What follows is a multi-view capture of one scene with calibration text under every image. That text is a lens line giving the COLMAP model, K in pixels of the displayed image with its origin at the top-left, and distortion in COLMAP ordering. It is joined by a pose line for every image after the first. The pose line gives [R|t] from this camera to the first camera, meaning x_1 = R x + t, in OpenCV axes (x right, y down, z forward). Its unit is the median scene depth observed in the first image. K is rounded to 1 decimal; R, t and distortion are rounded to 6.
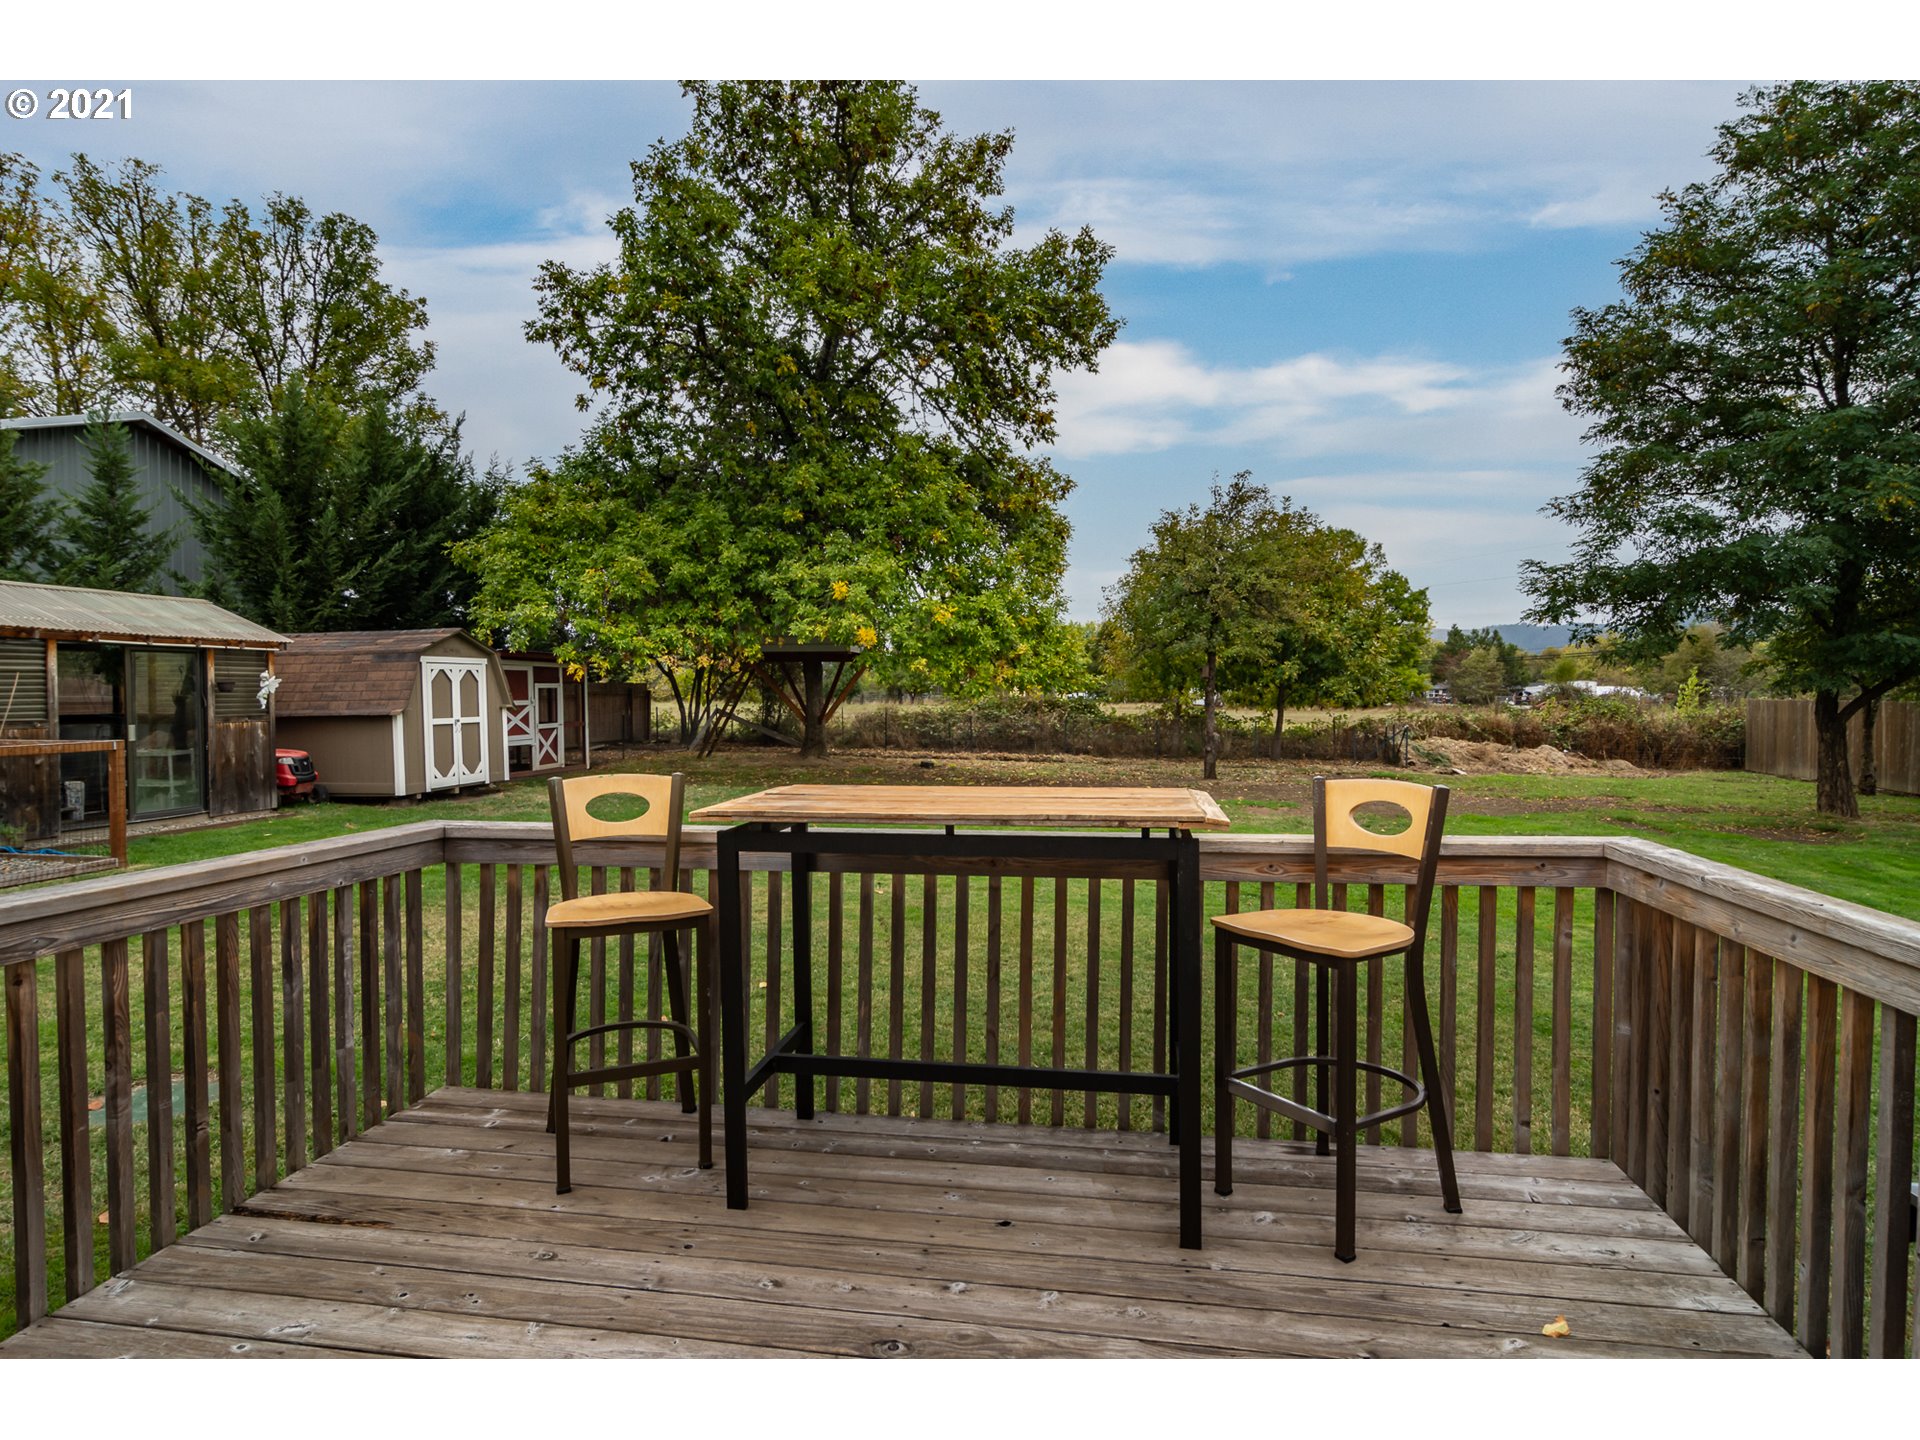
lens RADIAL K [[1031.4, 0, 954.8], [0, 1031.4, 722.9], [0, 0, 1]] dist [-0.004093, 0.005195]
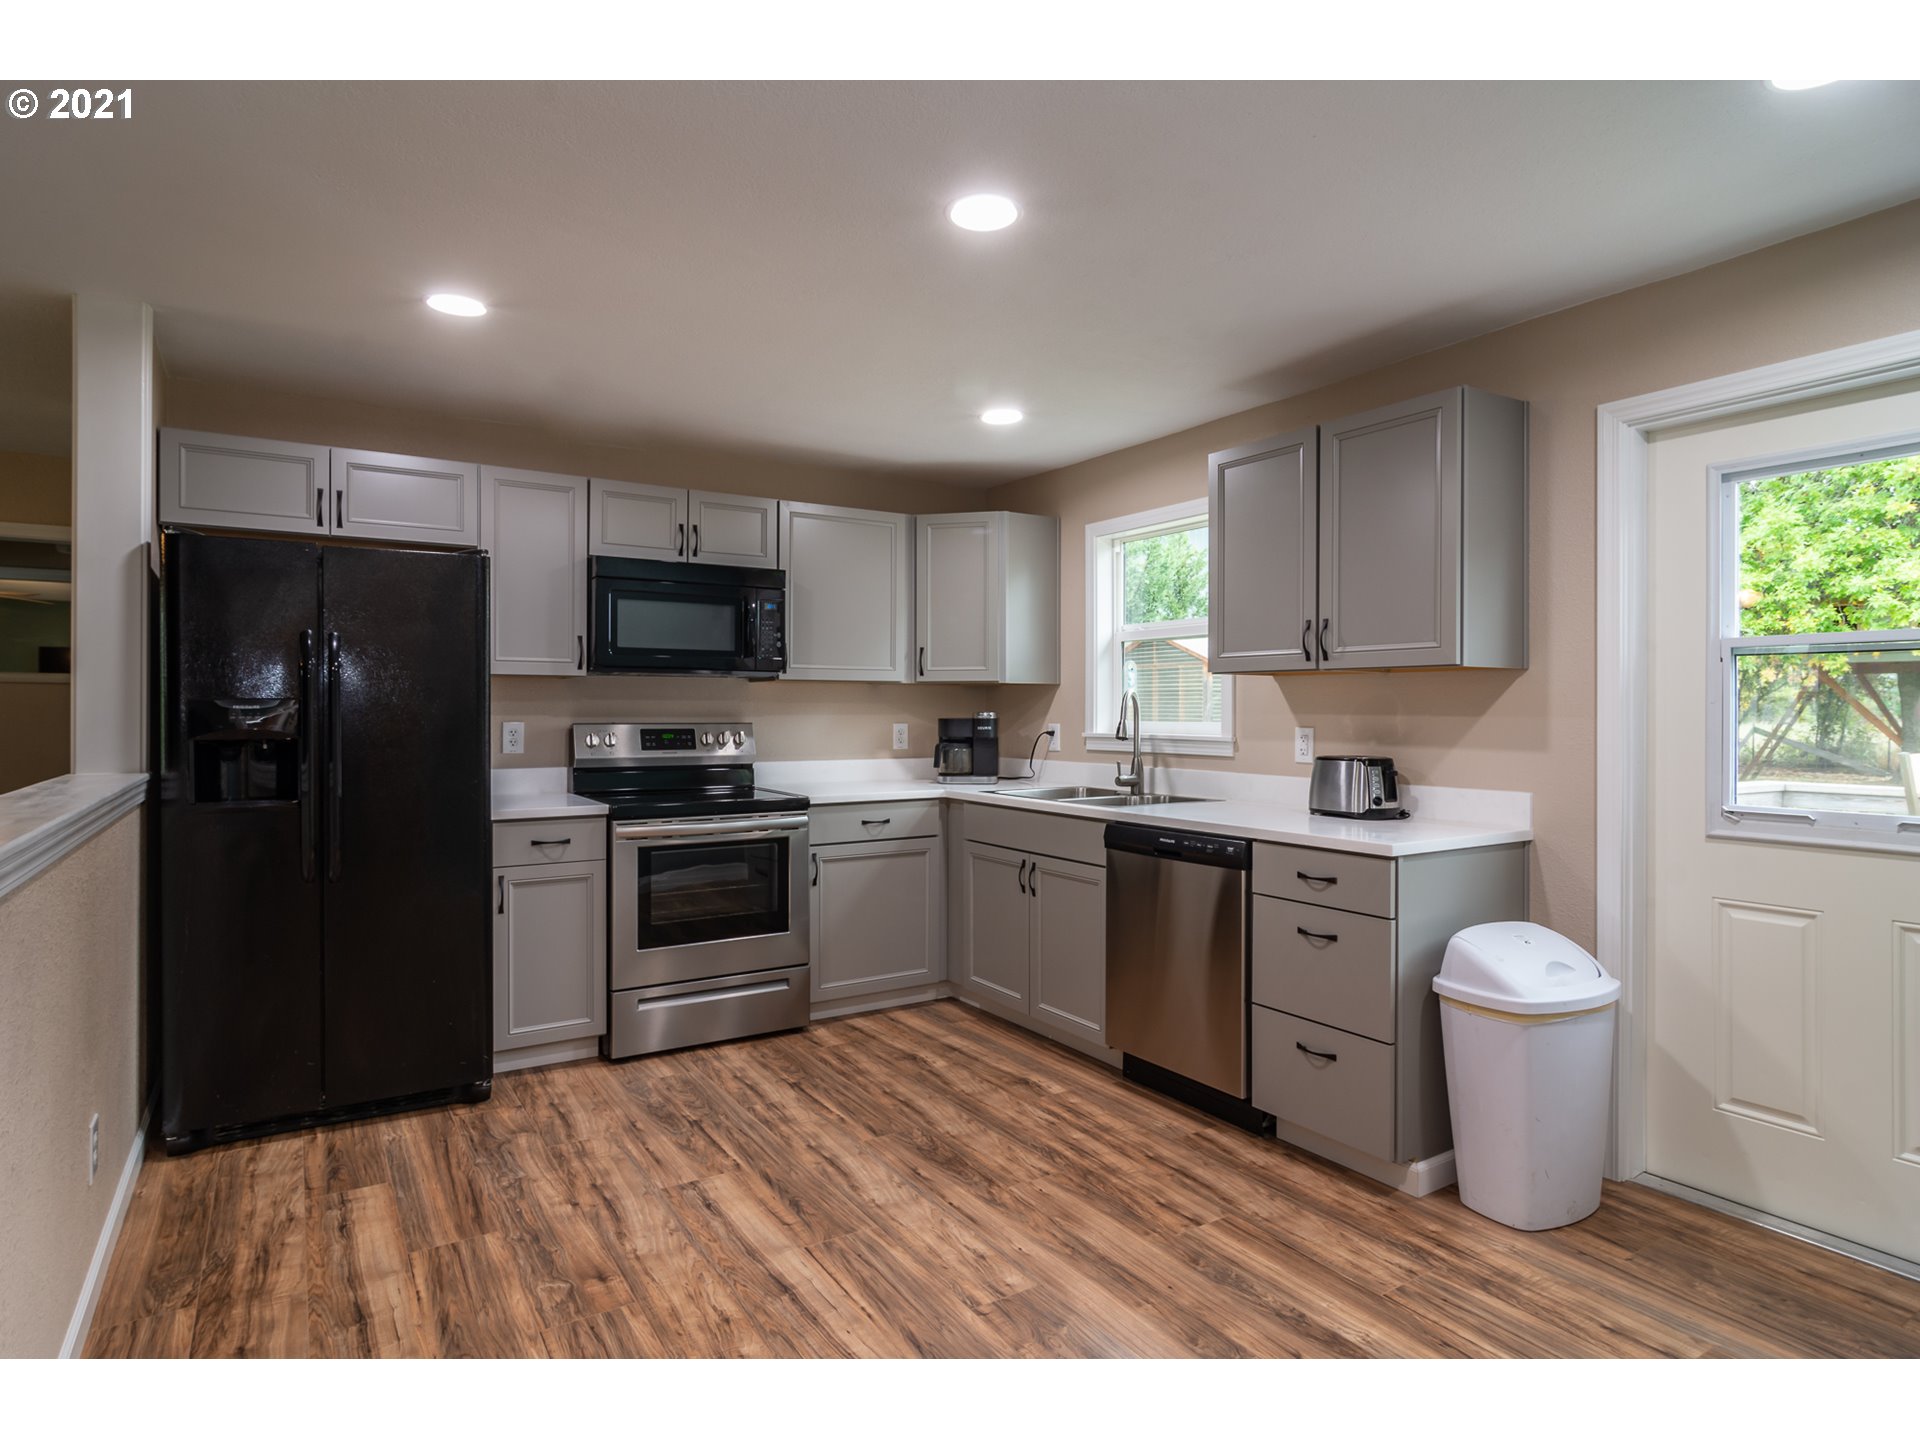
lens RADIAL K [[1031.4, 0, 963.2], [0, 1031.4, 711.2], [0, 0, 1]] dist [-0.004093, 0.005195]
pose [[0.669614, 0.004939, -0.742693, -0.036704], [-0.025925, 0.999524, -0.016727, 0.007753], [0.742256, 0.030455, 0.669424, -0.175726]]
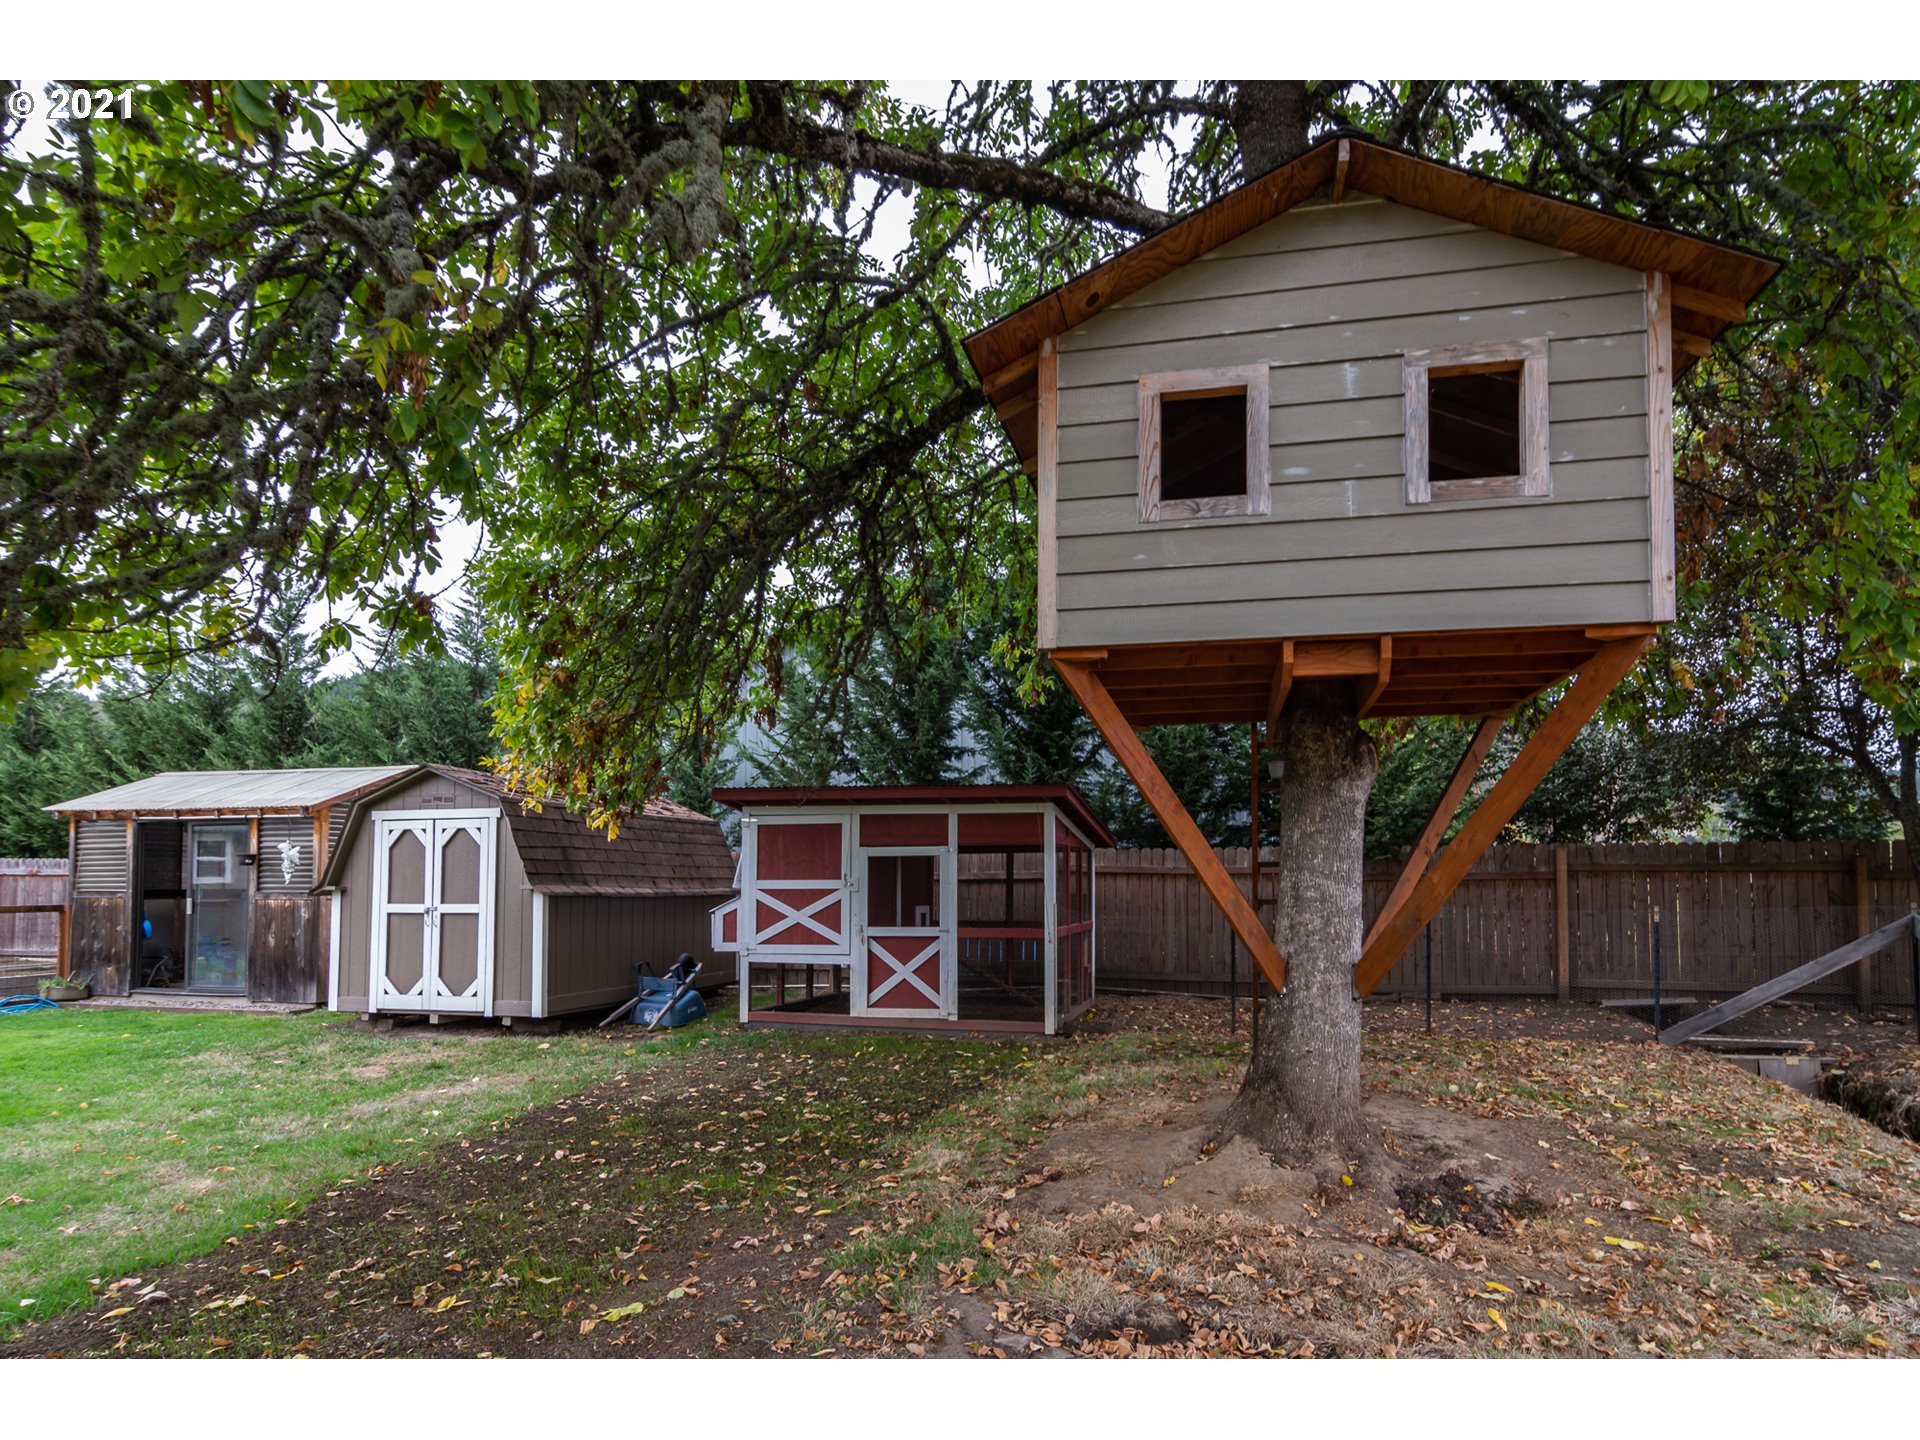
lens RADIAL K [[1031.4, 0, 992.2], [0, 1031.4, 835.7], [0, 0, 1]] dist [-0.004093, 0.005195]
pose [[-0.063037, -0.038625, -0.997264, 0.111445], [-0.028921, 0.998902, -0.036860, -0.028714], [0.997592, 0.026518, -0.064085, 1.171049]]
